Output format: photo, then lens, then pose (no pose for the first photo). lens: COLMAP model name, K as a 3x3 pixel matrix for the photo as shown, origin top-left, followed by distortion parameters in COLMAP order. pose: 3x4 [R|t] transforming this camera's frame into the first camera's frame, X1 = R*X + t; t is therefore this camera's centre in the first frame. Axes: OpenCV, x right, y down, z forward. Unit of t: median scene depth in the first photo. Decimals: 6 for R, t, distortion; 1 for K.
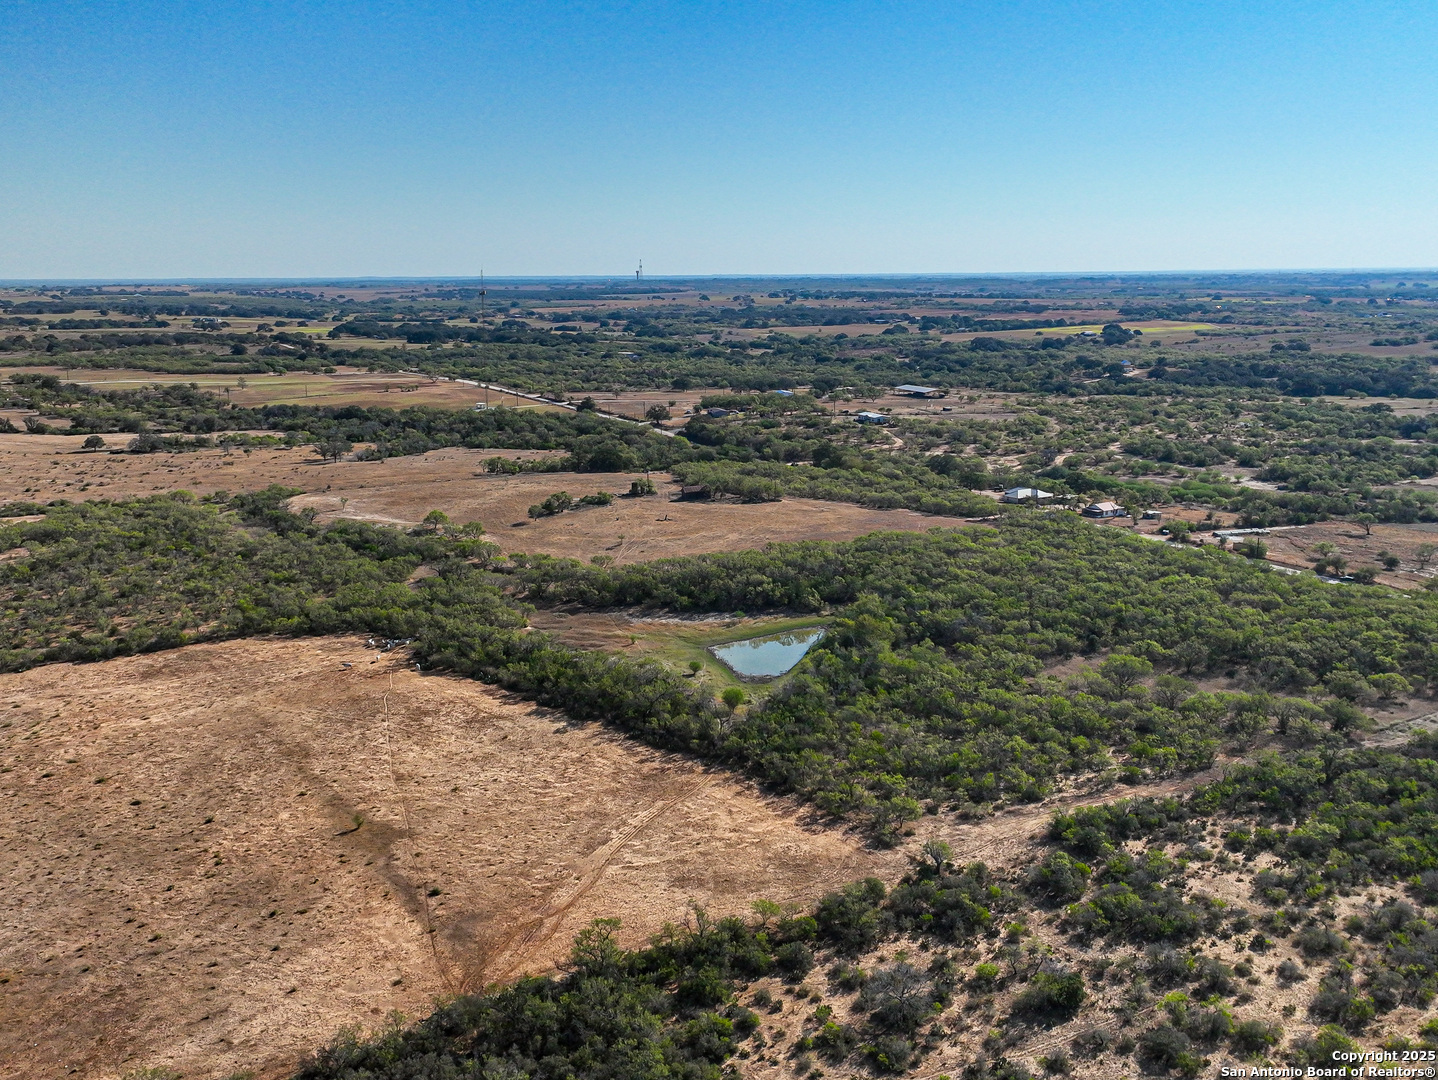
lens RADIAL K [[1349.4, 0, 719.0], [0, 1349.4, 540.0], [0, 0, 1]] dist [0.031286, -0.008176]
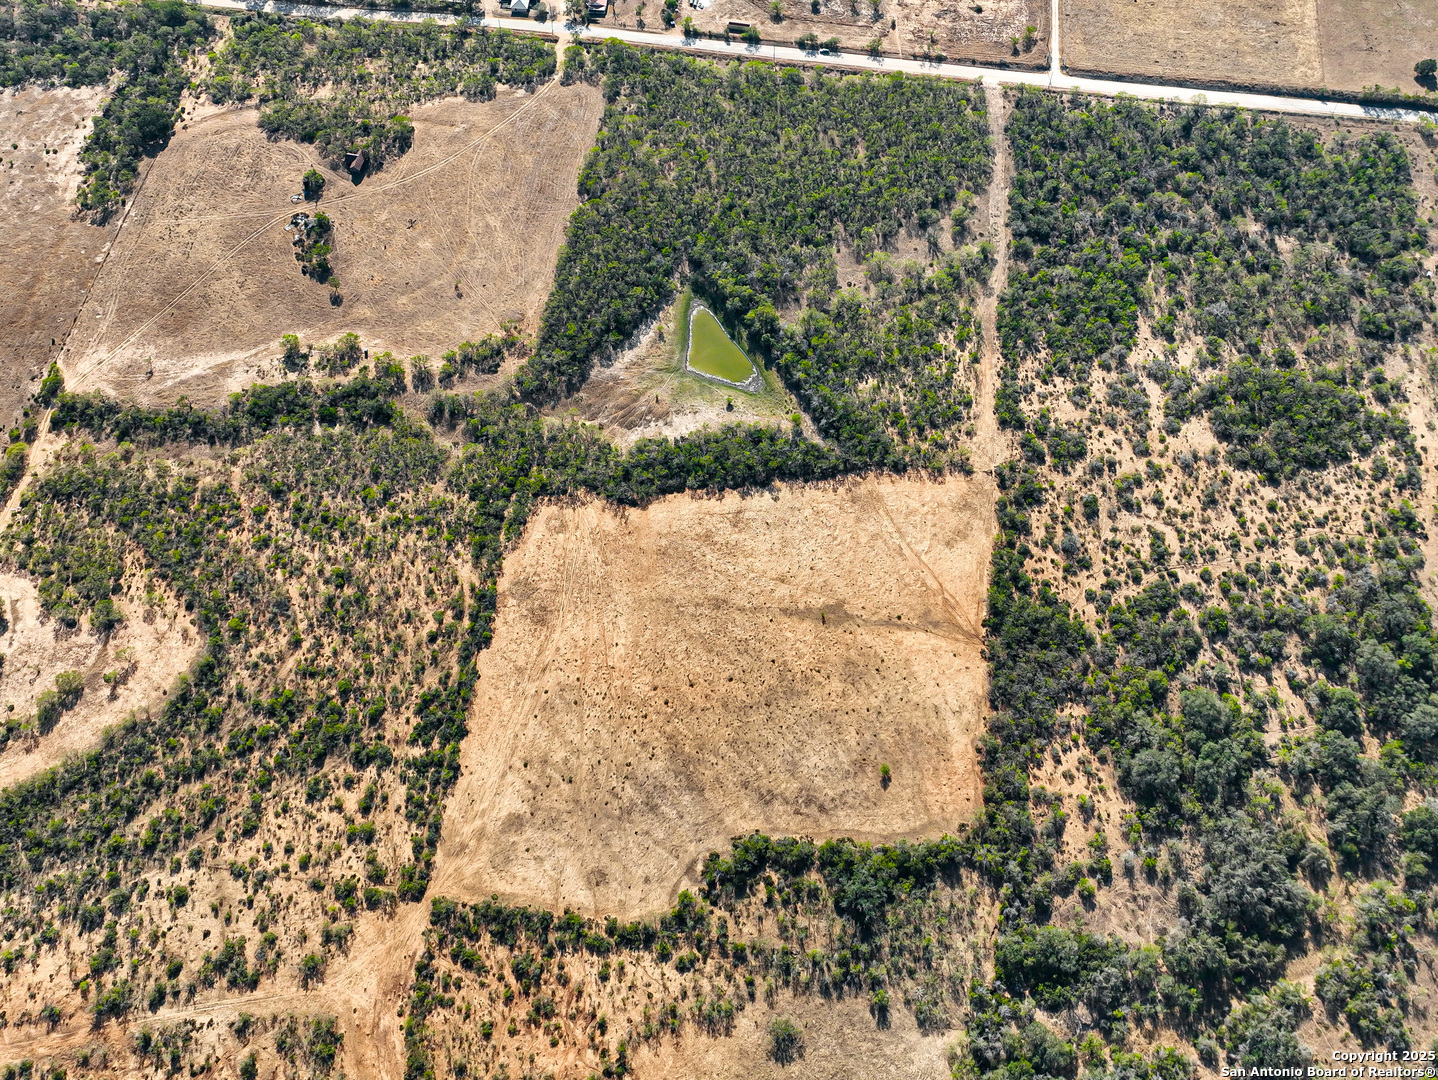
lens RADIAL K [[1349.4, 0, 719.0], [0, 1349.4, 540.0], [0, 0, 1]] dist [0.031286, -0.008176]
pose [[0.611337, -0.691422, 0.384972, -1.385198], [0.142257, 0.574552, 0.806010, -2.036992], [-0.778480, -0.437978, 0.449605, 0.224210]]
